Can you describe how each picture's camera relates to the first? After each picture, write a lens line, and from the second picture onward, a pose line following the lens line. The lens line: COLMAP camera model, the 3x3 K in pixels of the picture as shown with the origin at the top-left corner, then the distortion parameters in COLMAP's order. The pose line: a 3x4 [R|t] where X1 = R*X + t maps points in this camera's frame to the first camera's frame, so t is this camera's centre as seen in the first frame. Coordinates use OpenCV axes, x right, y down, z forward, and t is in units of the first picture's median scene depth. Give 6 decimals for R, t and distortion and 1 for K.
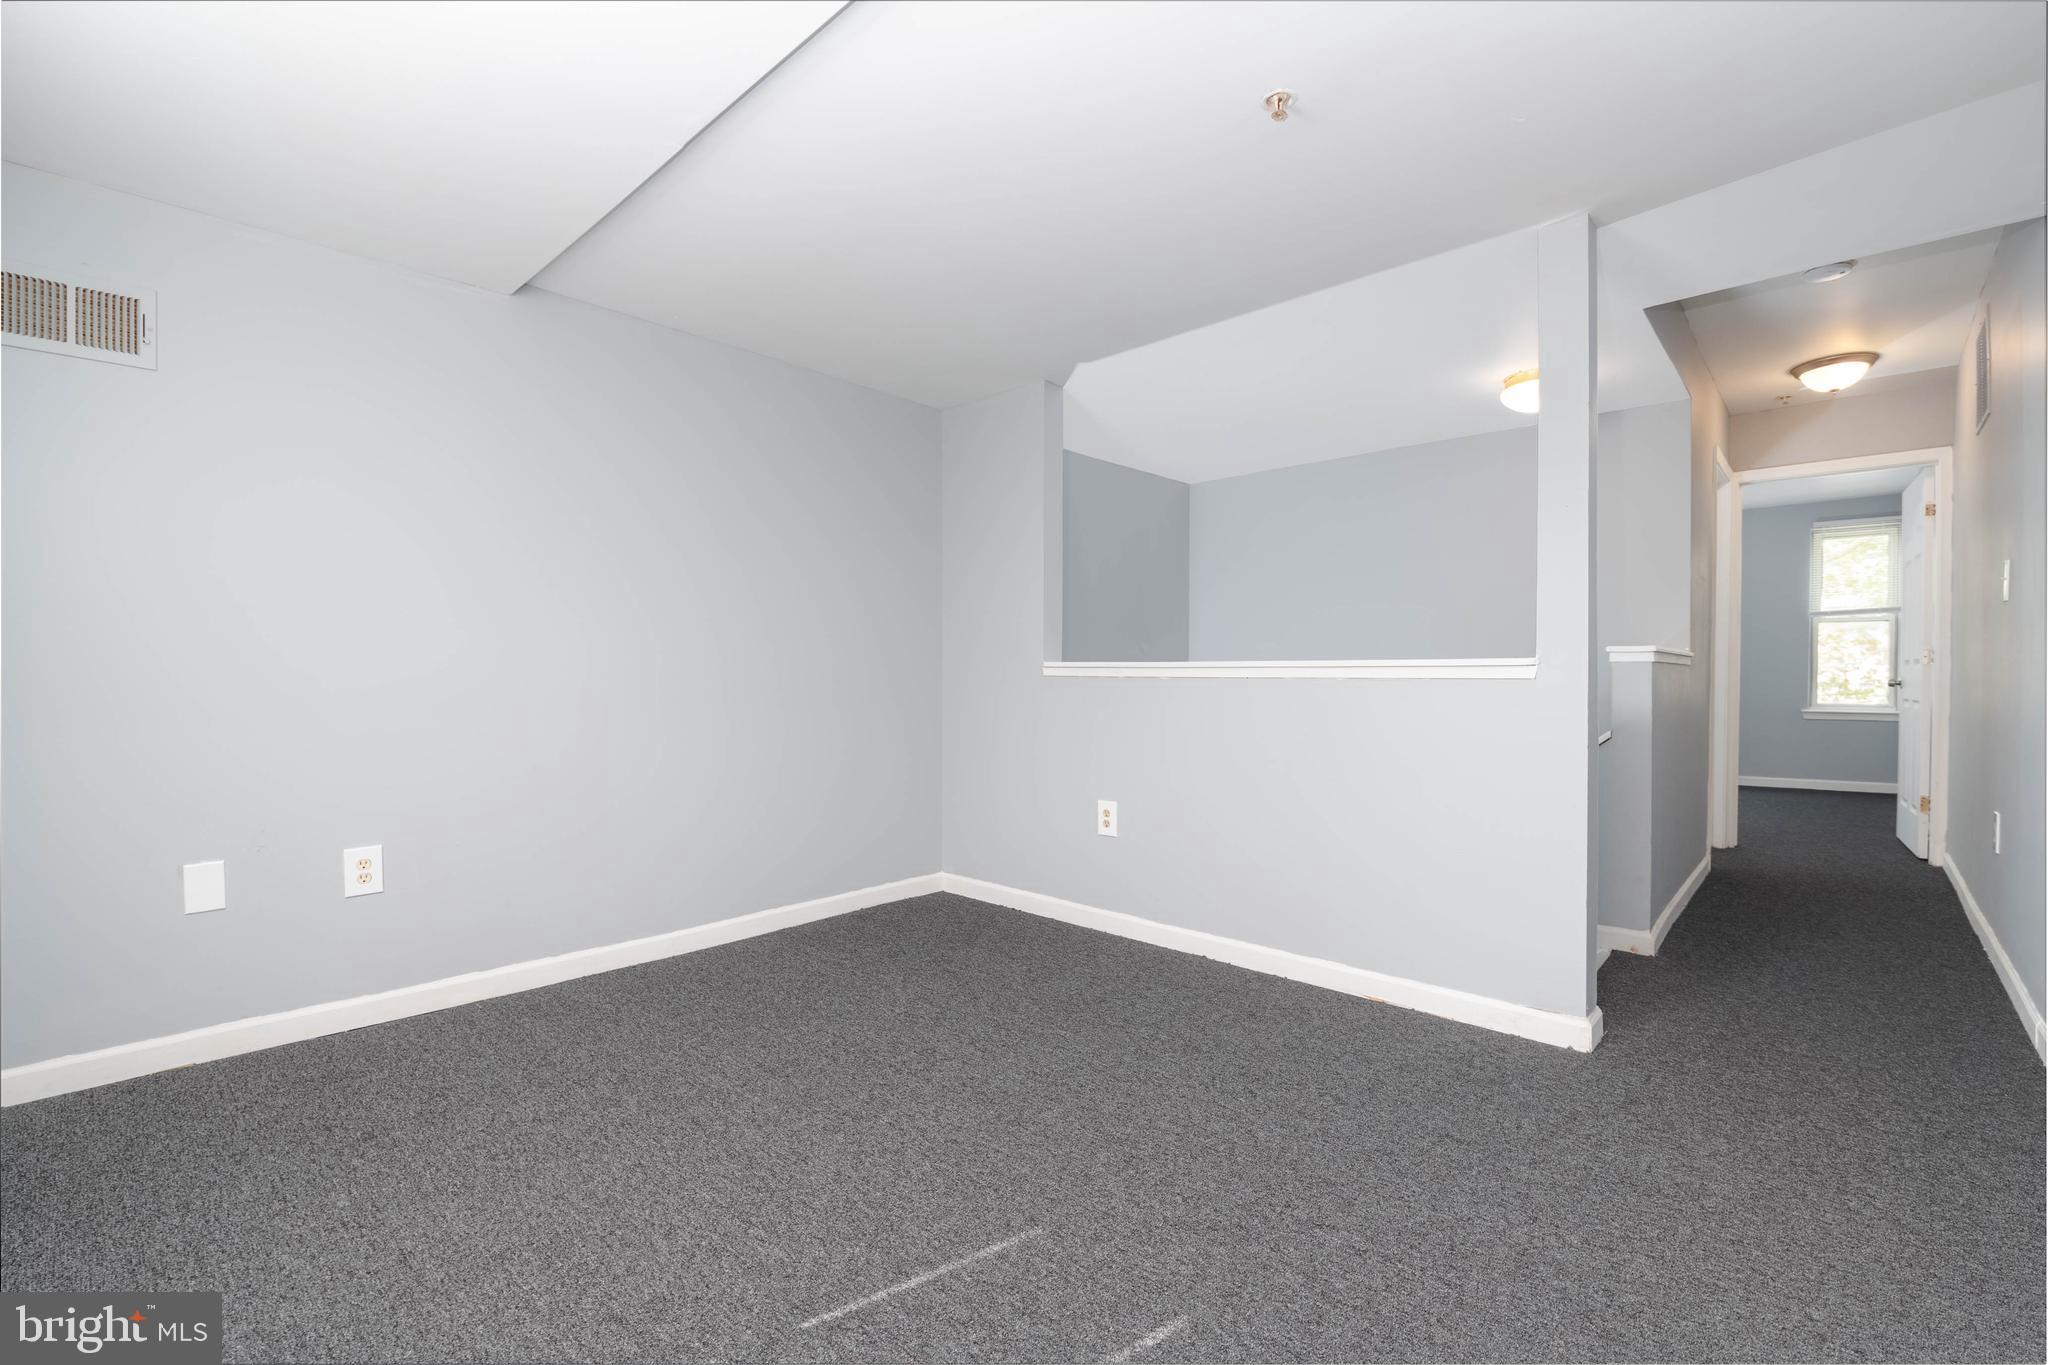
lens RADIAL K [[869.2, 0, 1036.3], [0, 869.2, 690.0], [0, 0, 1]] dist [-0.010032, -0.002255]
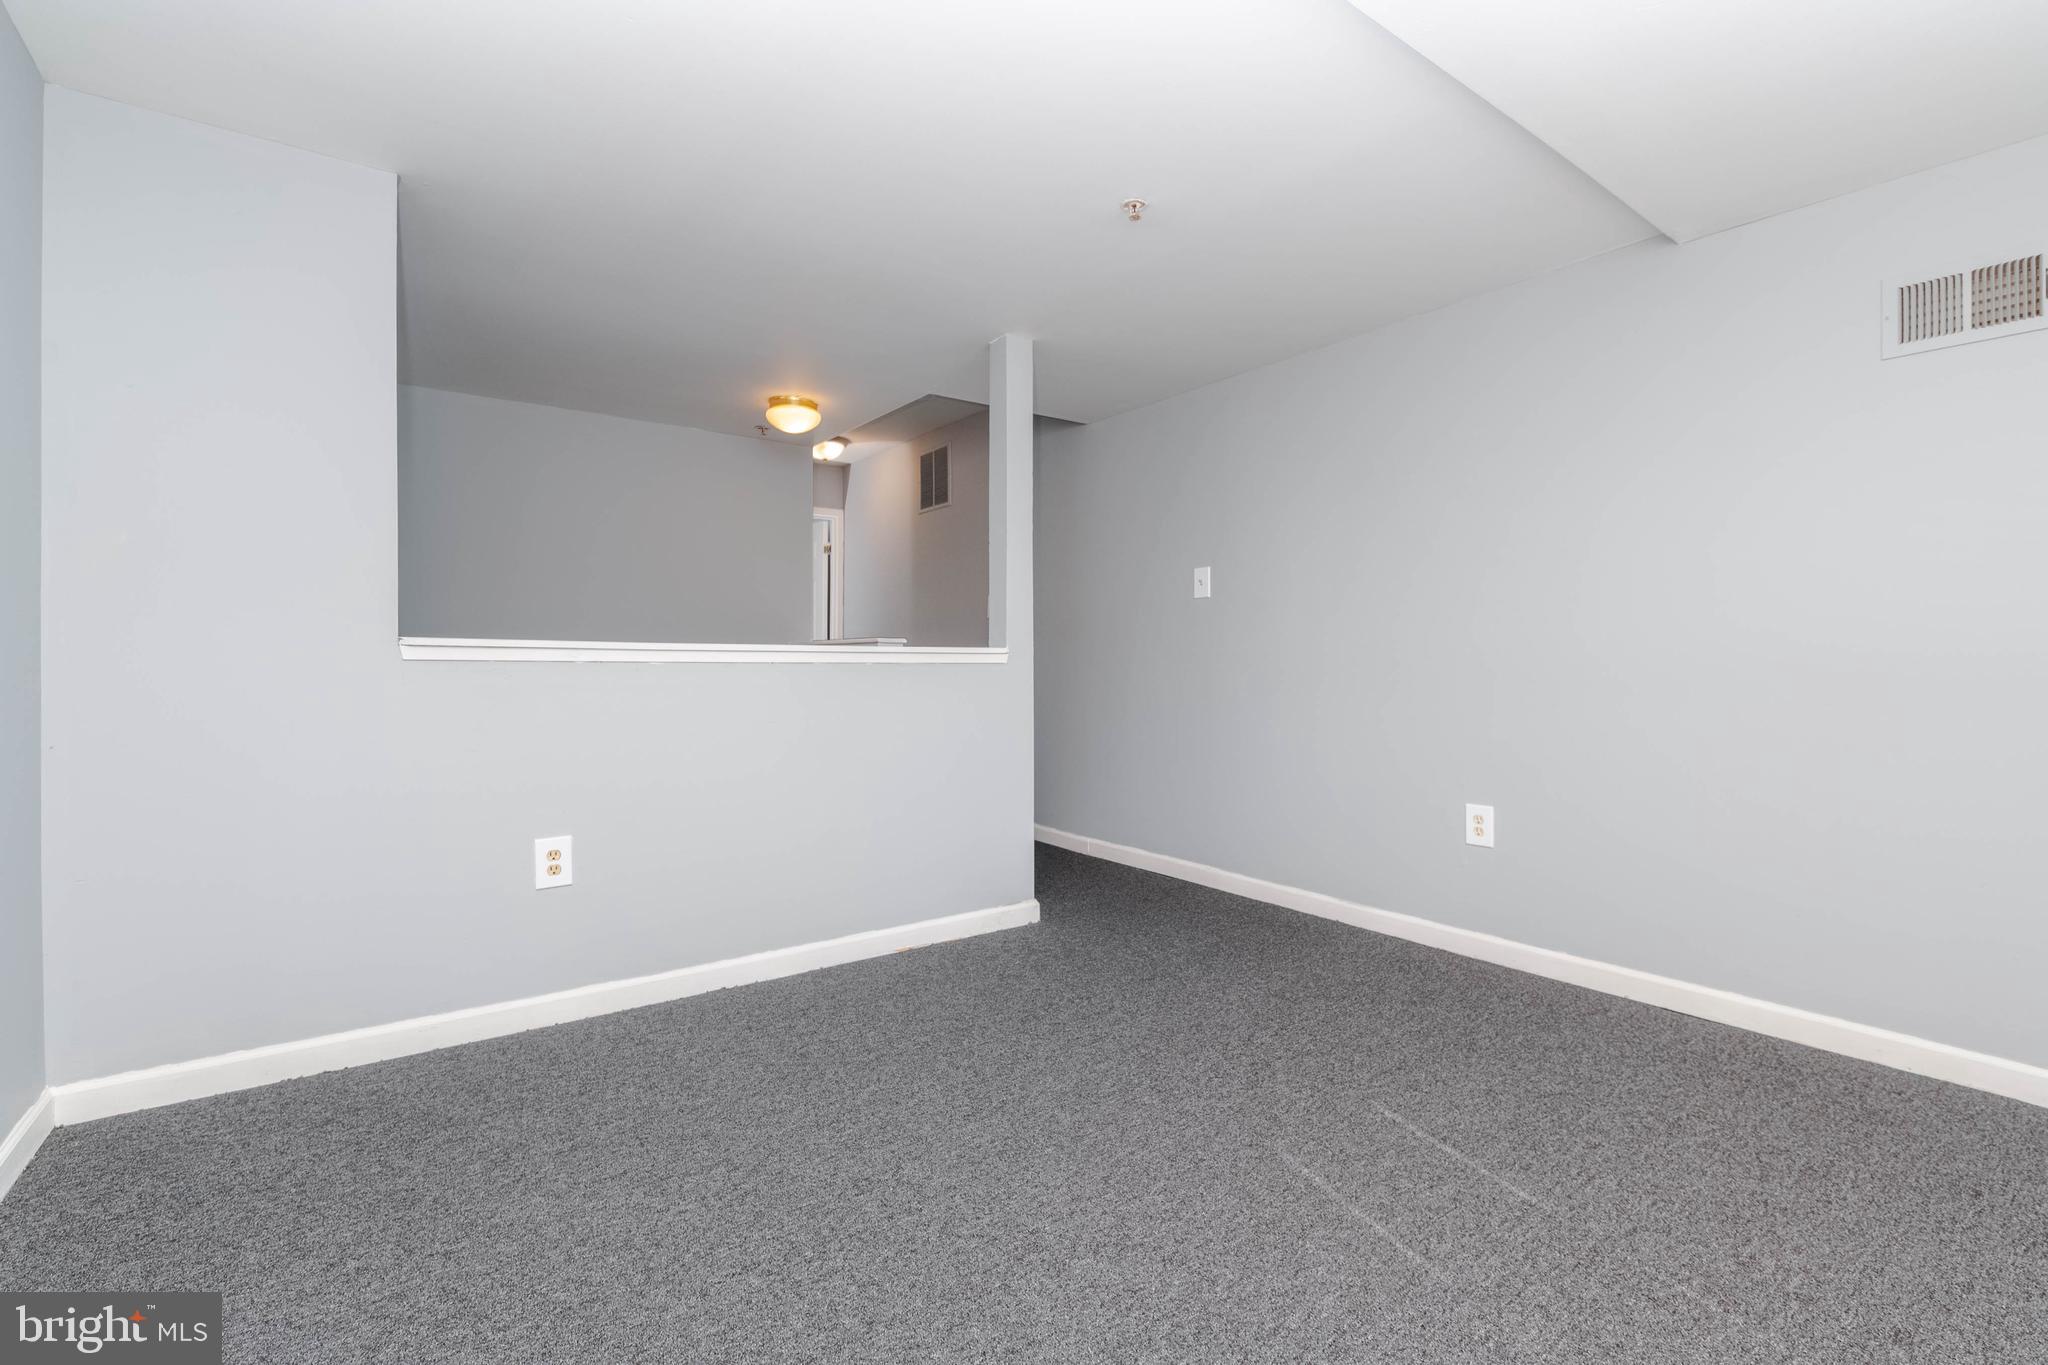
lens RADIAL K [[869.2, 0, 1035.0], [0, 869.2, 664.1], [0, 0, 1]] dist [-0.010032, -0.002255]
pose [[0.202821, -0.002599, 0.979212, -0.753075], [0.013626, 0.999907, -0.000169, -0.010934], [-0.979121, 0.013377, 0.202837, 0.674483]]
